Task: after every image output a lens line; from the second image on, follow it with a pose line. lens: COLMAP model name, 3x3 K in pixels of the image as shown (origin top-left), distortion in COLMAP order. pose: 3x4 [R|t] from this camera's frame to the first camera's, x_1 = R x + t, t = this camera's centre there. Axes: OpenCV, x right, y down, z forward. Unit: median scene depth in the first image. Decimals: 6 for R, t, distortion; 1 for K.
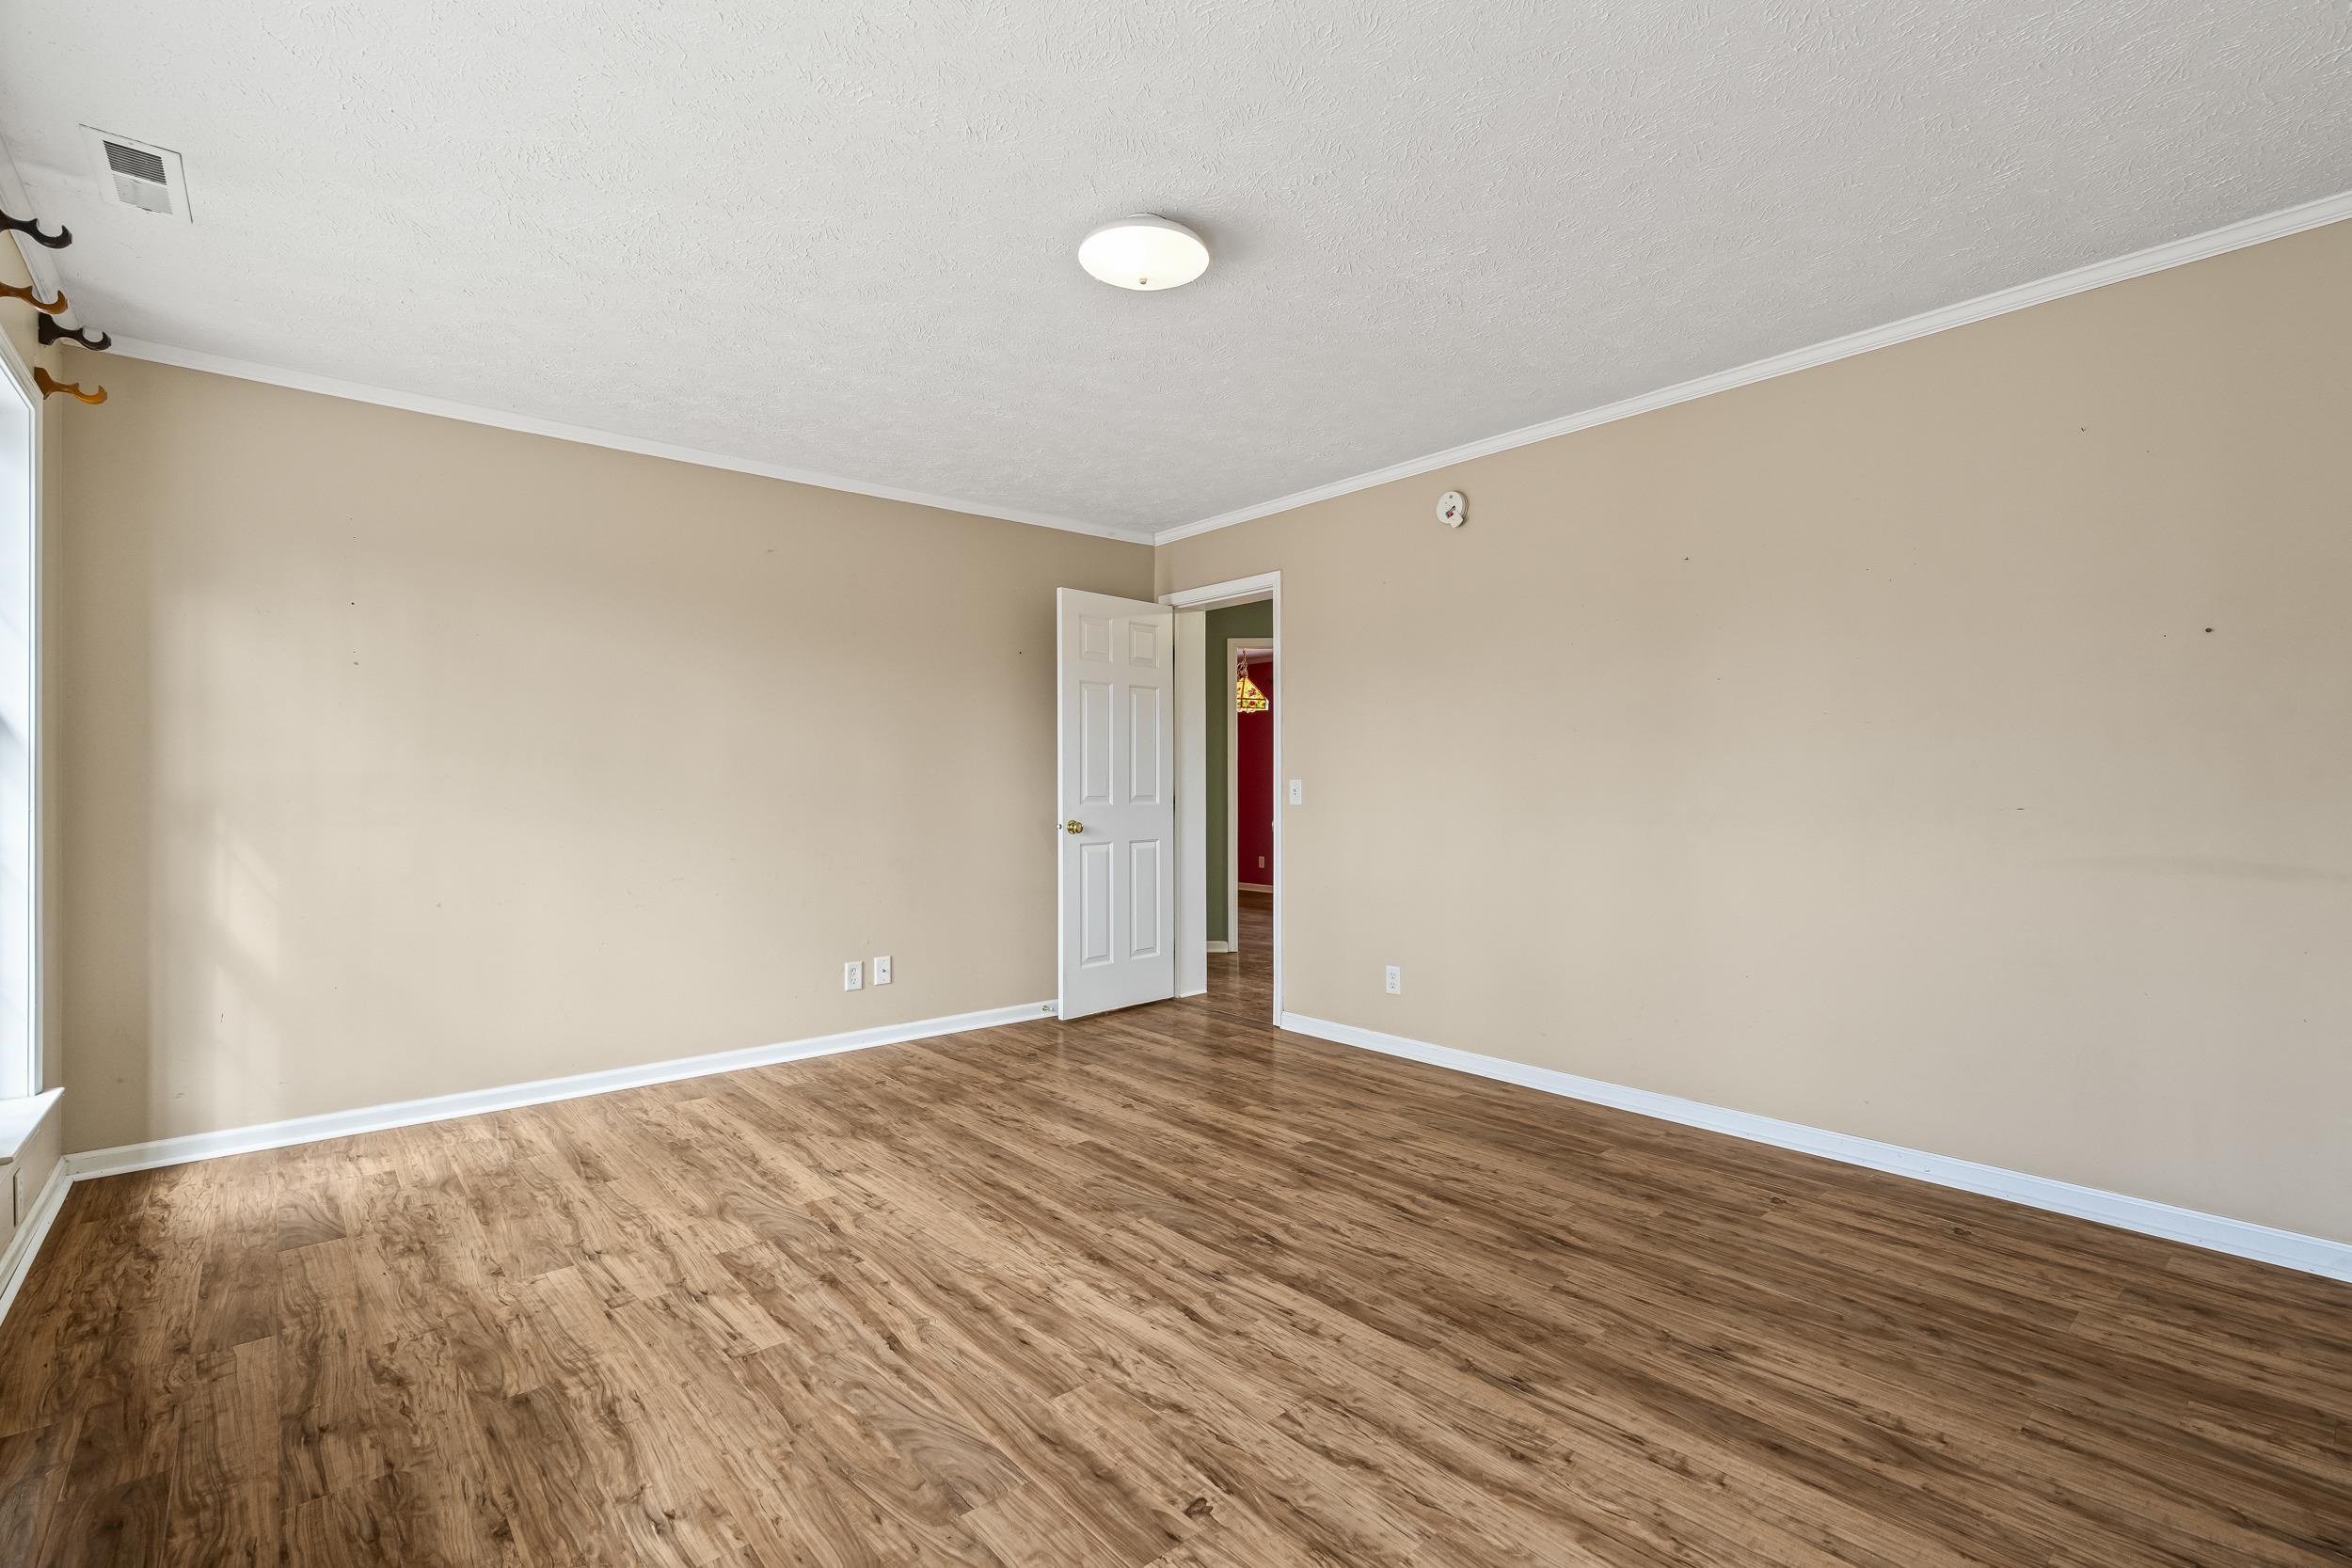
lens RADIAL K [[1068.0, 0, 1188.5], [0, 1068.0, 784.3], [0, 0, 1]] dist [-0.006661, 0.002334]
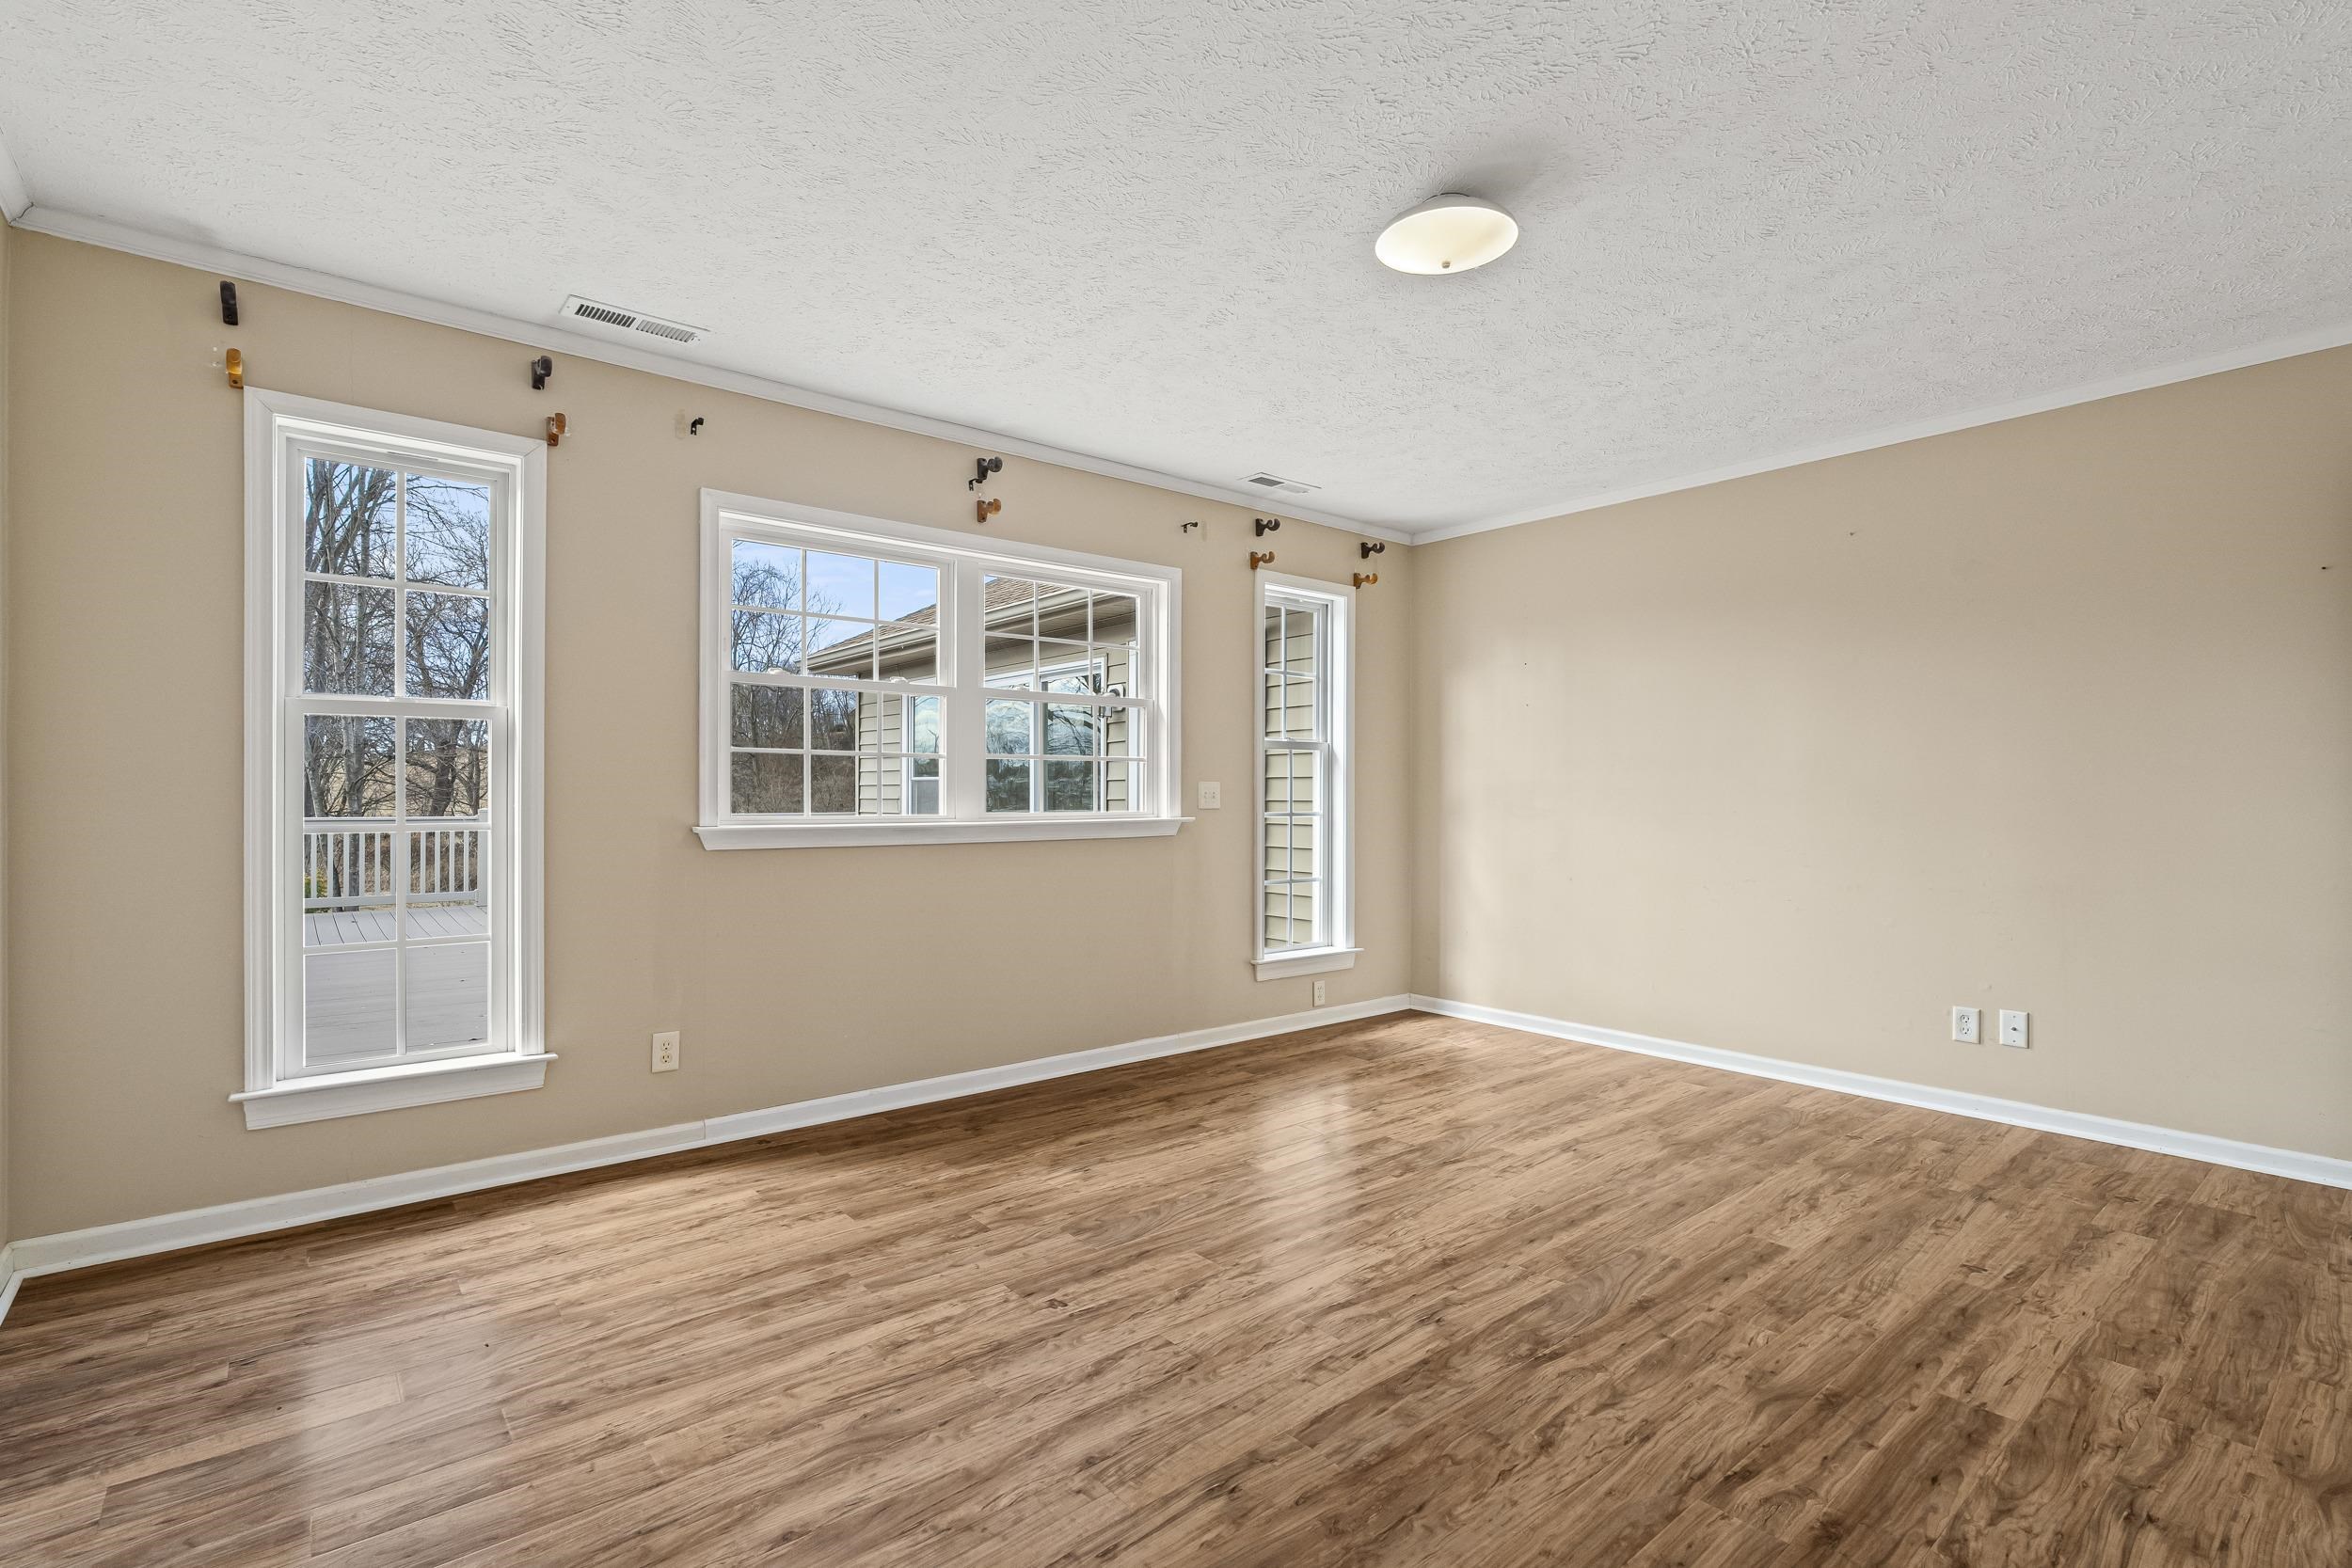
lens RADIAL K [[1068.0, 0, 1156.8], [0, 1068.0, 784.3], [0, 0, 1]] dist [-0.006661, 0.002334]
pose [[-0.031524, -0.005485, -0.999488, 0.848933], [0.001632, 0.999983, -0.005539, 0.009320], [0.999502, -0.001806, -0.031515, 0.718221]]
